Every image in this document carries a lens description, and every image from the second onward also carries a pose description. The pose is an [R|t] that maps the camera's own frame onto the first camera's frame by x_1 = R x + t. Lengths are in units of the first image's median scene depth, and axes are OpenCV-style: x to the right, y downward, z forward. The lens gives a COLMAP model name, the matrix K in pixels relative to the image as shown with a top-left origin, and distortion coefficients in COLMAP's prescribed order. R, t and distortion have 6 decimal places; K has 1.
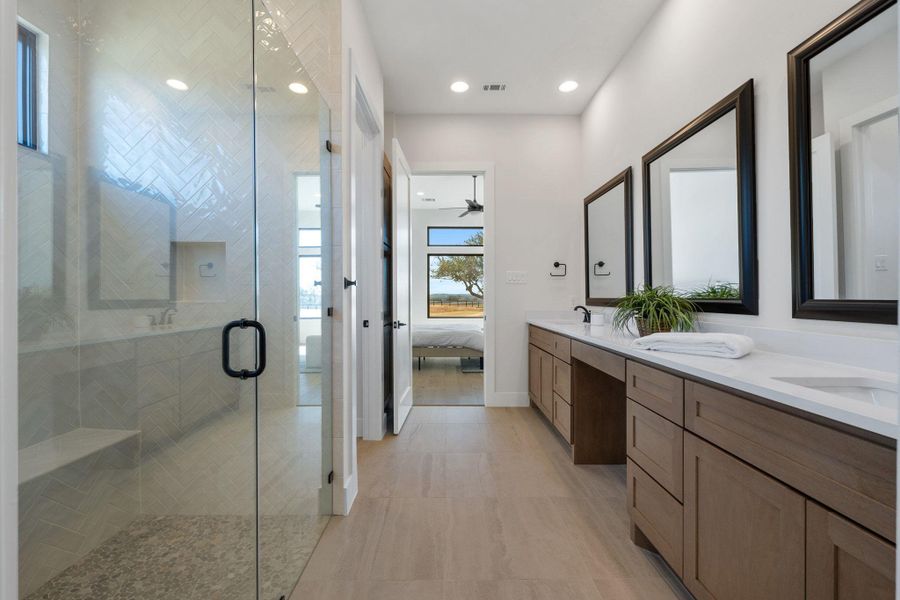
lens RADIAL K [[365.6, 0, 450.0], [0, 365.6, 300.0], [0, 0, 1]] dist [0.001048, -0.000193]
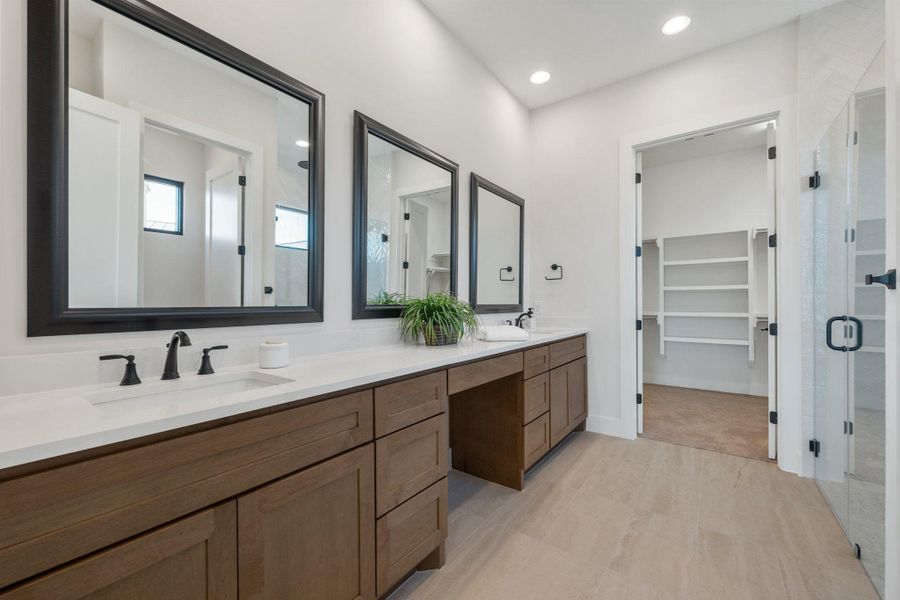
lens RADIAL K [[365.6, 0, 450.0], [0, 365.6, 300.0], [0, 0, 1]] dist [0.001048, -0.000193]
pose [[-0.798841, 0.005517, 0.601517, -0.072980], [0.007994, 0.999967, 0.001445, -0.020184], [-0.601489, 0.005963, -0.798859, 1.888905]]
